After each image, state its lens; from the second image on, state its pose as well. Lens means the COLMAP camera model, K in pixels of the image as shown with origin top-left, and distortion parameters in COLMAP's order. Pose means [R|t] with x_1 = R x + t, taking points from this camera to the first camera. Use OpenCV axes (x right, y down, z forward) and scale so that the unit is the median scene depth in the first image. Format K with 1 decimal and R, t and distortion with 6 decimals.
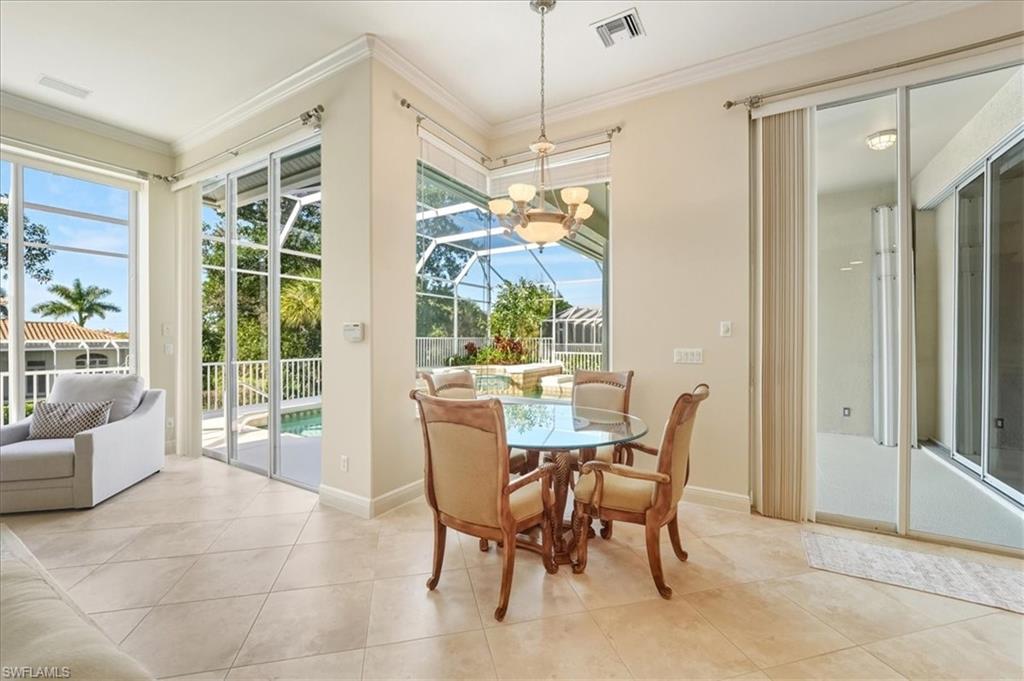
lens RADIAL K [[417.3, 0, 502.3], [0, 417.3, 339.0], [0, 0, 1]] dist [-0.014601, 0.000013]
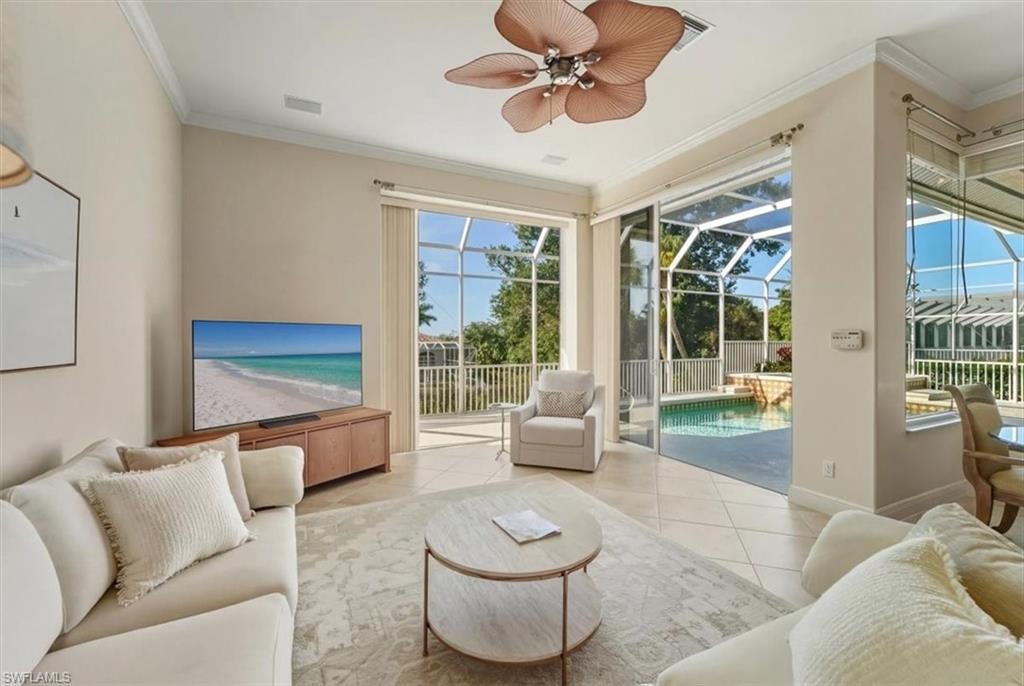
lens RADIAL K [[416.8, 0, 510.9], [0, 416.8, 338.7], [0, 0, 1]] dist [0.001057, -0.000268]
pose [[0.850978, -0.003410, -0.525191, -0.187129], [0.000186, 0.999981, -0.006191, -0.004672], [0.525202, 0.005171, 0.850962, -0.104267]]
